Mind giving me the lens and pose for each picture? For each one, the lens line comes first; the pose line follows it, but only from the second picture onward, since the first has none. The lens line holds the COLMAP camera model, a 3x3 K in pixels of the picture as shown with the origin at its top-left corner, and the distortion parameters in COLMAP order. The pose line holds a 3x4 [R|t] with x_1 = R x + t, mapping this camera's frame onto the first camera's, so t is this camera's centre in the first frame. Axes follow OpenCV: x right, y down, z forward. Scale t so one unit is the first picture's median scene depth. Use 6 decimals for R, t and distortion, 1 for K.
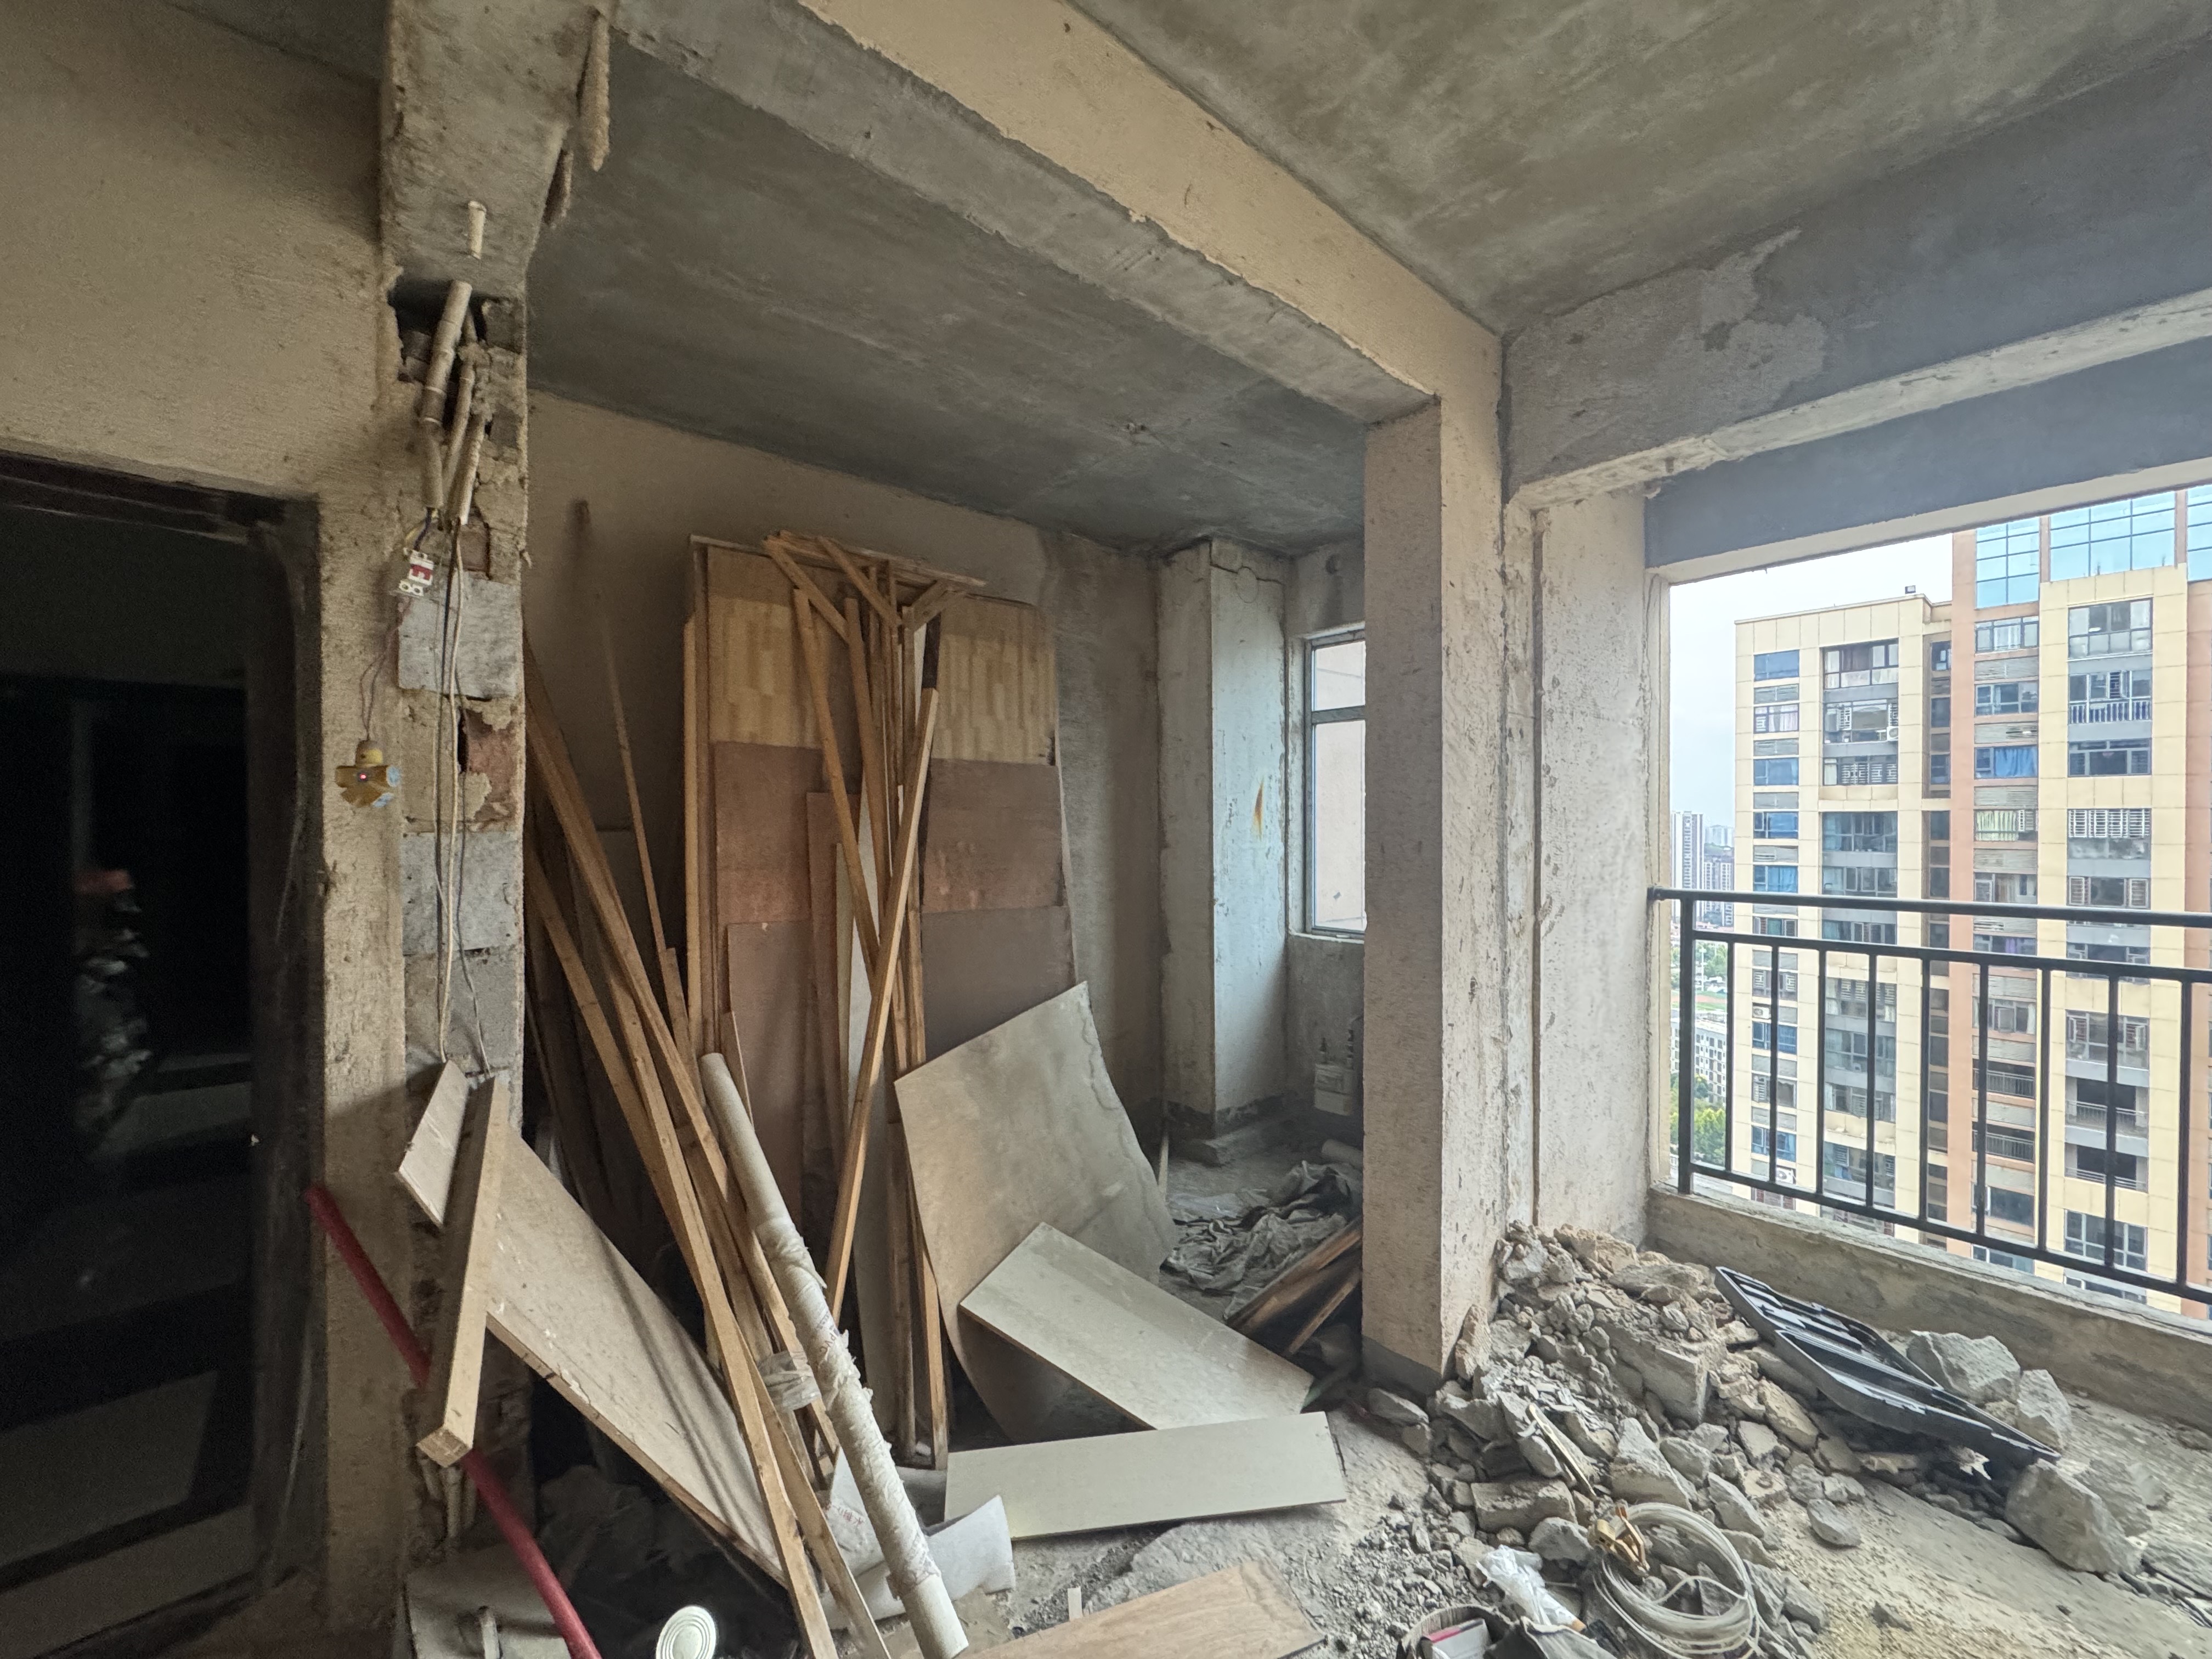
lens RADIAL K [[880.2, 0, 1109.3], [0, 880.2, 829.2], [0, 0, 1]] dist [-0.000570, -0.000333]
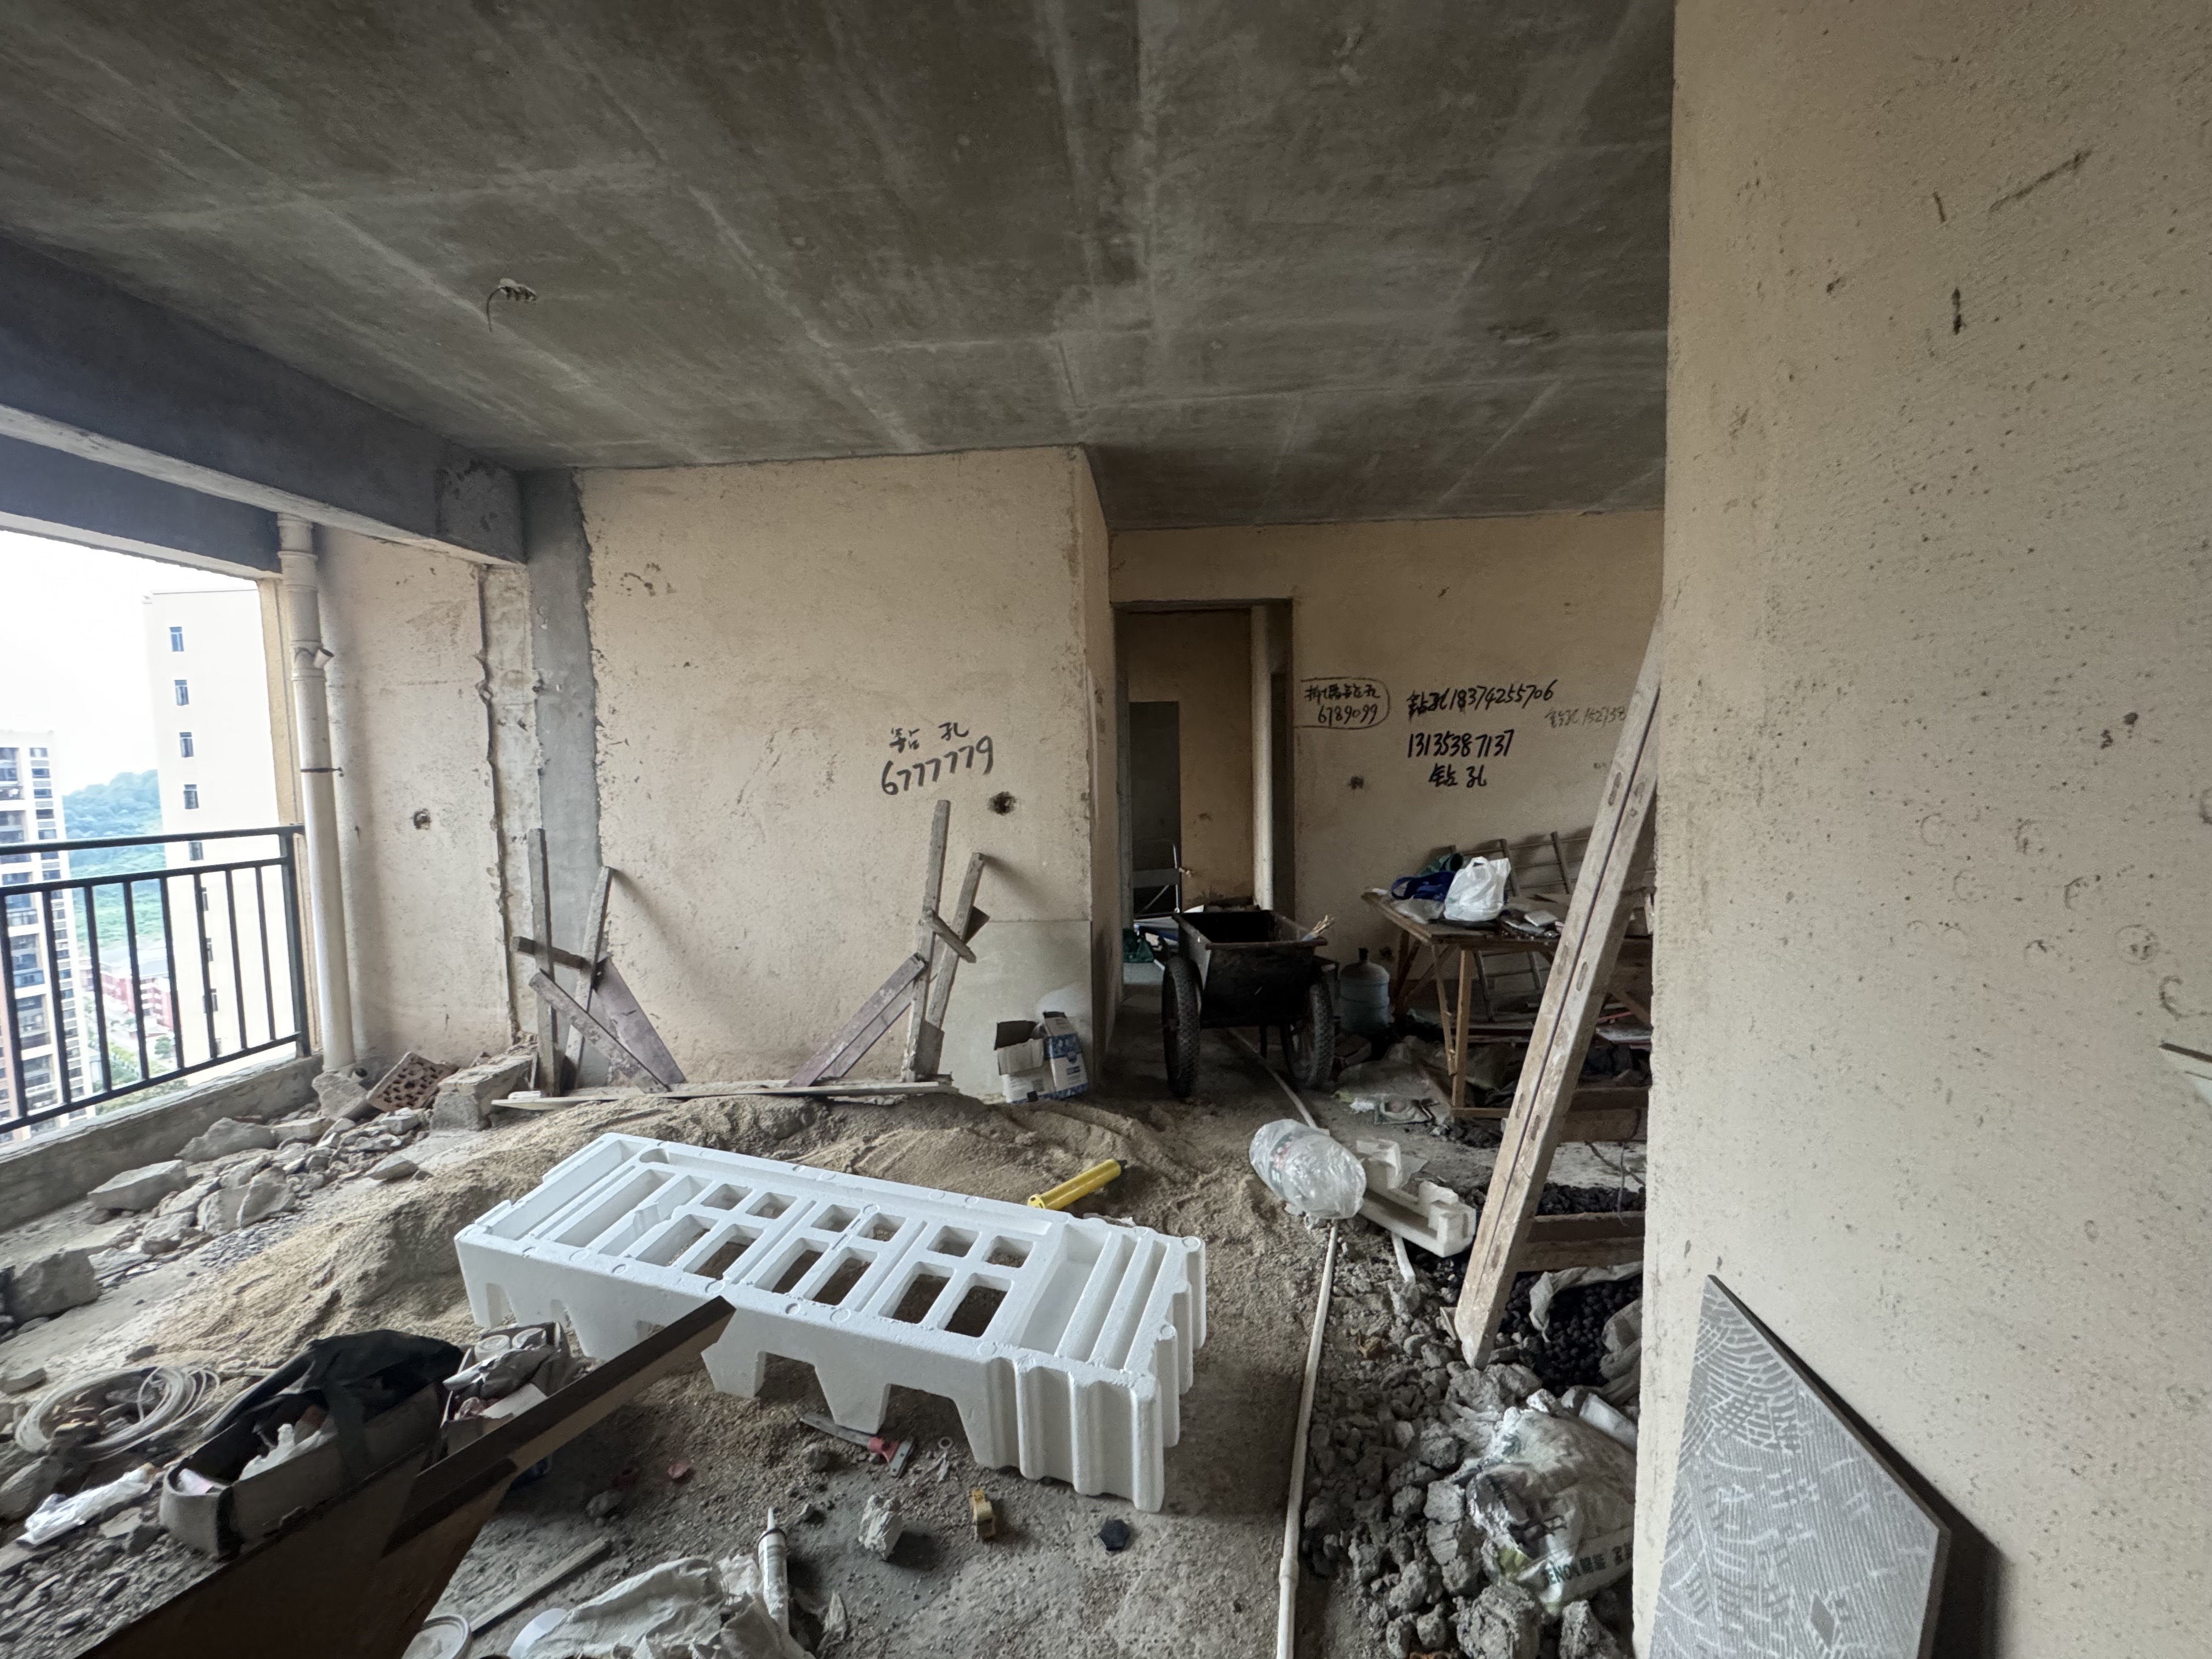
lens RADIAL K [[880.2, 0, 1110.6], [0, 880.2, 829.1], [0, 0, 1]] dist [-0.000570, -0.000333]
pose [[-0.706871, -0.034795, 0.706486, -0.760090], [0.025785, 0.996858, 0.074895, 0.013977], [-0.706872, 0.071158, -0.703753, 0.569011]]
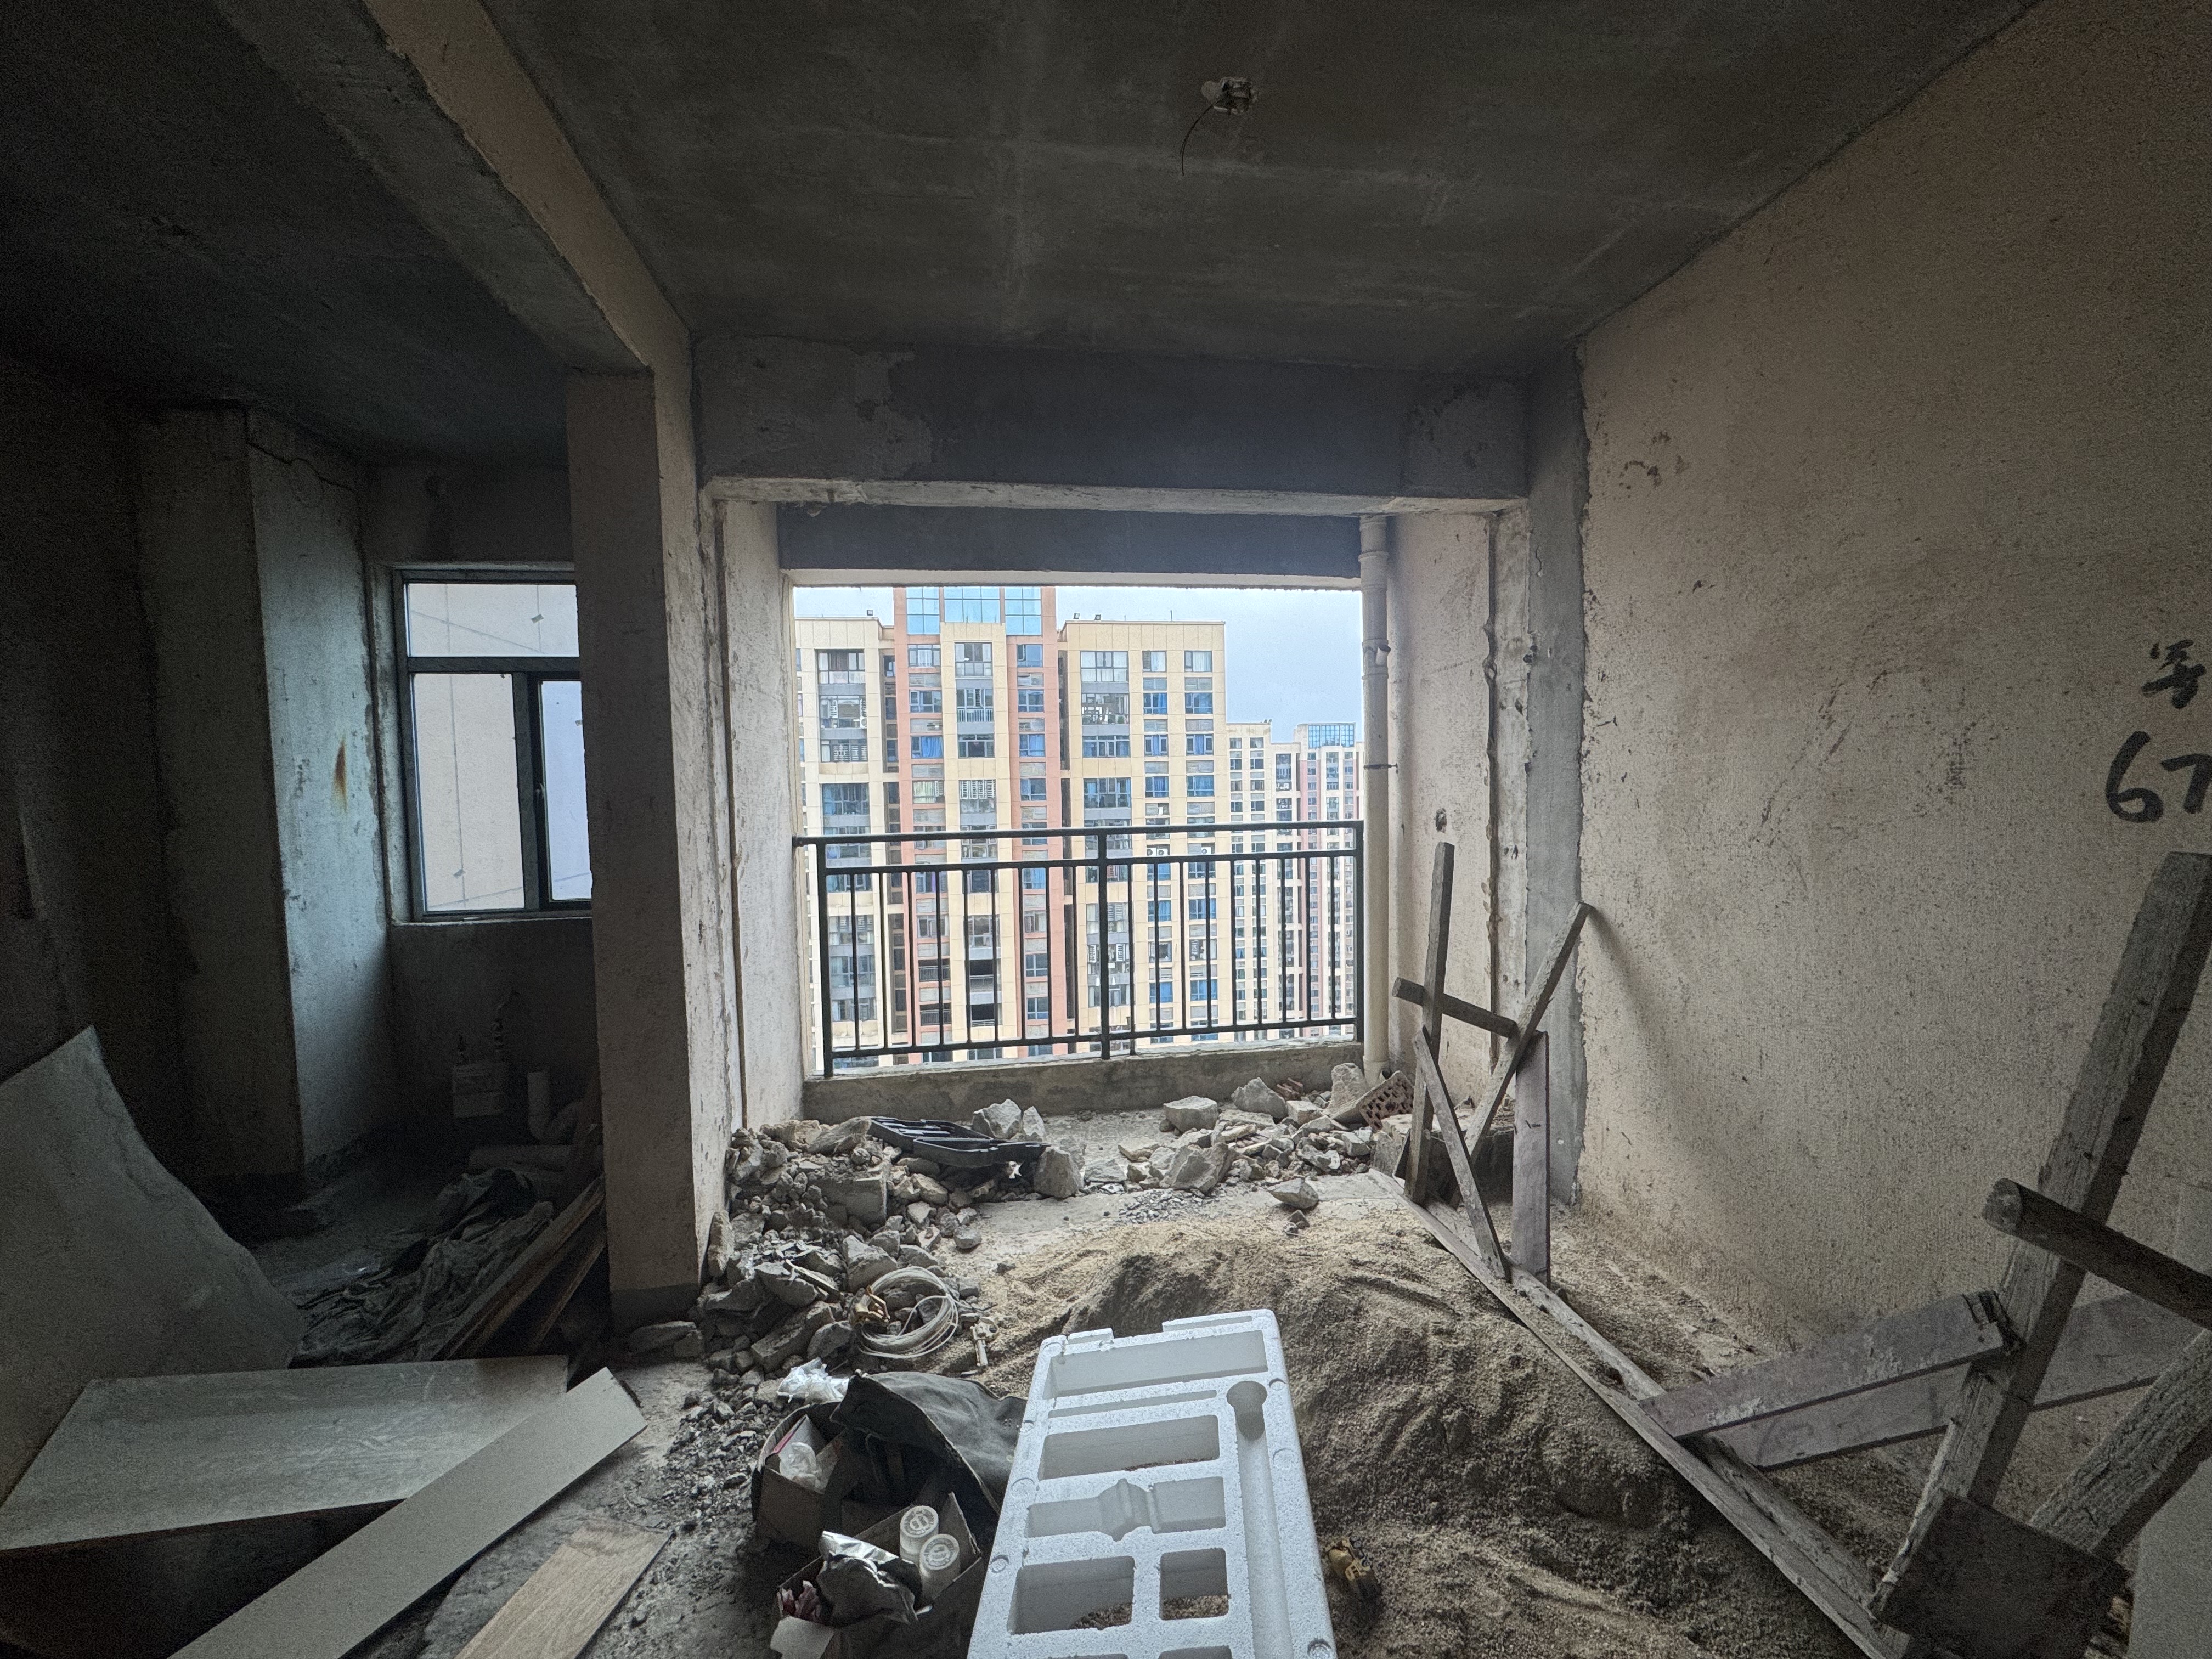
lens RADIAL K [[880.2, 0, 1108.7], [0, 880.2, 829.8], [0, 0, 1]] dist [-0.000570, -0.000333]
pose [[0.535839, -0.052680, 0.842675, -0.223319], [0.027992, 0.998611, 0.044629, 0.020099], [-0.843856, -0.000326, 0.536570, -0.017119]]
